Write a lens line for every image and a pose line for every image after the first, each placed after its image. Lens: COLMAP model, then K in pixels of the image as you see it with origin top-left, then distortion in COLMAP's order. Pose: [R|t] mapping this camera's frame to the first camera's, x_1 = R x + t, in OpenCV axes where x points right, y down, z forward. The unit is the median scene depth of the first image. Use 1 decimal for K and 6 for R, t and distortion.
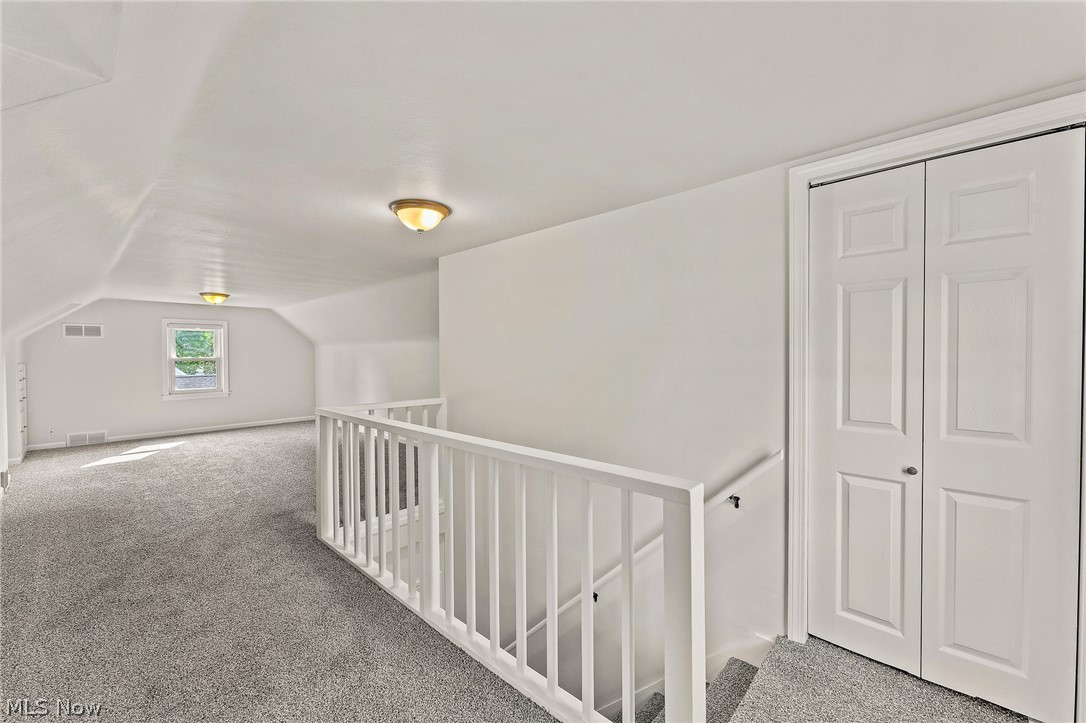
lens RADIAL K [[433.0, 0, 545.9], [0, 433.0, 364.5], [0, 0, 1]] dist [-0.001301, -0.000160]
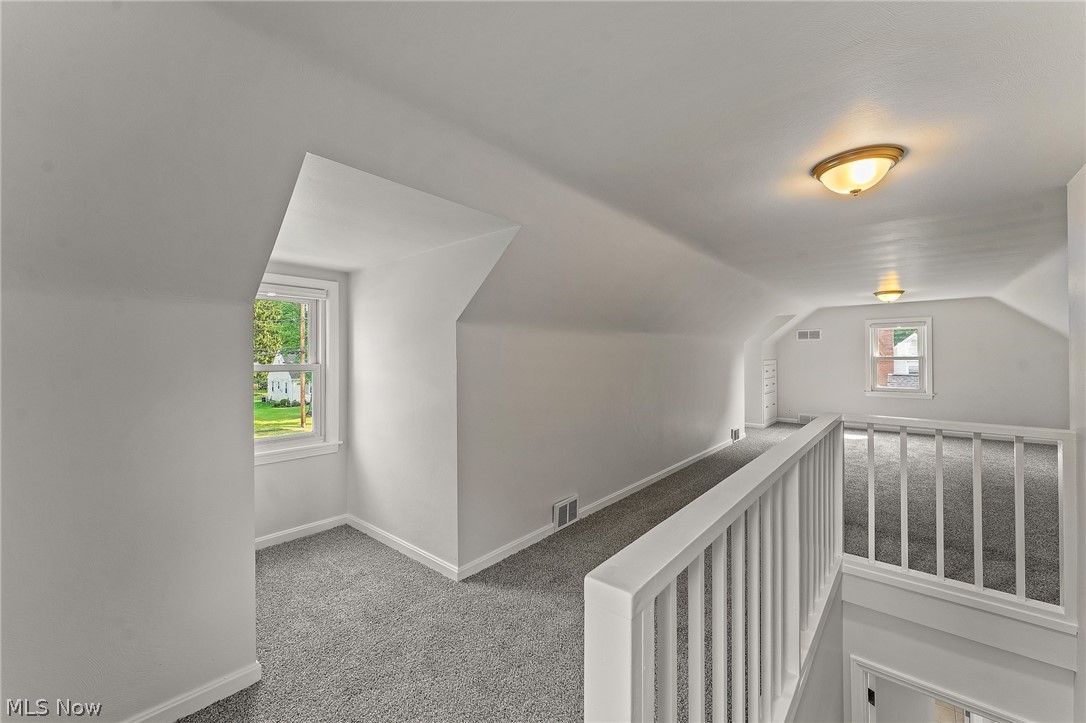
lens RADIAL K [[433.0, 0, 546.8], [0, 433.0, 353.8], [0, 0, 1]] dist [-0.001301, -0.000160]
pose [[0.034579, -0.001404, -0.999401, 0.189909], [-0.019081, 0.999816, -0.002065, -0.004730], [0.999220, 0.019141, 0.034546, 0.181703]]
